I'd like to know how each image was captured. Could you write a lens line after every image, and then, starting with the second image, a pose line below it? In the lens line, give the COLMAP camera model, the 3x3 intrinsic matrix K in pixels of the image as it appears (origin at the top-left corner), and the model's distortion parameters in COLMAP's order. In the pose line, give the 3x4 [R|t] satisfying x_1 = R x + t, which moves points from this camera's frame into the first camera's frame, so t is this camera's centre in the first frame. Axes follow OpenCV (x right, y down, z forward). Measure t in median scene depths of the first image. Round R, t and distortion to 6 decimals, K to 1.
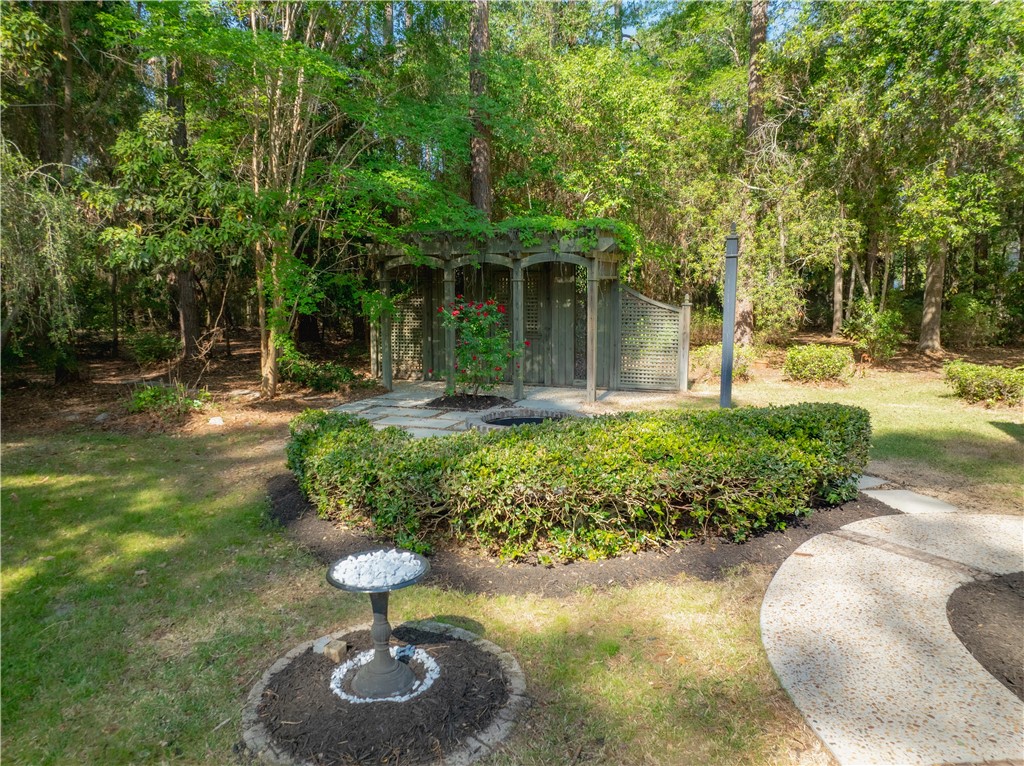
lens RADIAL K [[758.6, 0, 513.3], [0, 758.6, 361.6], [0, 0, 1]] dist [-0.012985, -0.003178]
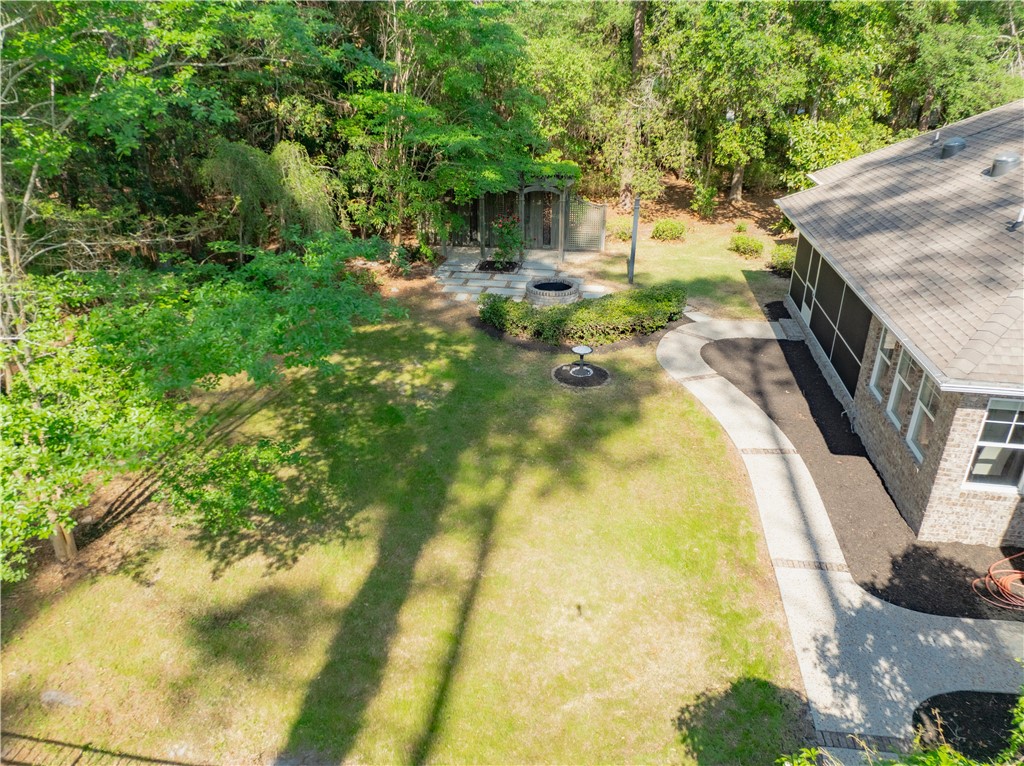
lens RADIAL K [[722.8, 0, 512.0], [0, 722.8, 383.0], [0, 0, 1]] dist [-0.035918, -0.001882]
pose [[0.983196, -0.078403, 0.164858, -0.317078], [0.022088, 0.947533, 0.318893, -0.225040], [-0.181211, -0.309893, 0.933343, -0.735880]]
